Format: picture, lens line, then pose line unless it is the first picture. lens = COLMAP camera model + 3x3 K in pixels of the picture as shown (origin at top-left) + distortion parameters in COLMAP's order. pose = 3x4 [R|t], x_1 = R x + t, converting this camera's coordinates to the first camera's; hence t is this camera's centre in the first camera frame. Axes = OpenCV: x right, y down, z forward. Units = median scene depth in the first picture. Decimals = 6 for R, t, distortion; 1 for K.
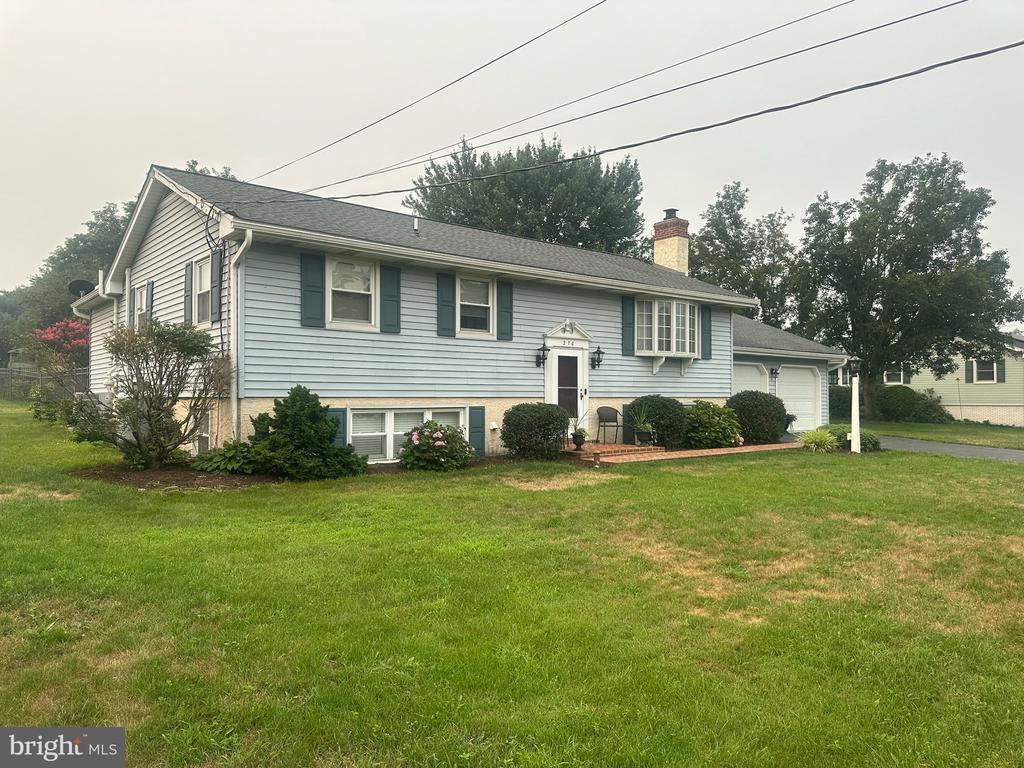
lens RADIAL K [[726.3, 0, 506.8], [0, 726.3, 381.0], [0, 0, 1]] dist [0.106170, -0.140767]
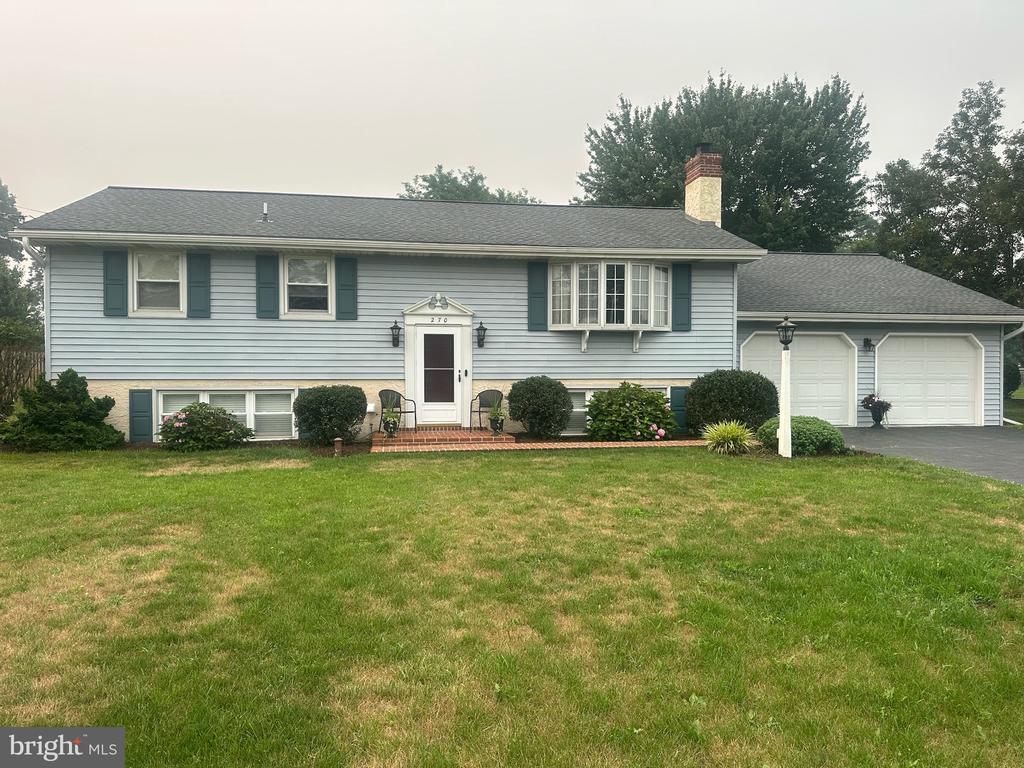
lens RADIAL K [[729.1, 0, 507.2], [0, 729.1, 385.7], [0, 0, 1]] dist [0.099727, -0.130053]
pose [[0.853837, 0.005211, -0.520514, 0.626606], [0.012392, 0.999463, 0.030334, 0.003722], [0.520392, -0.032351, 0.853314, 0.258946]]
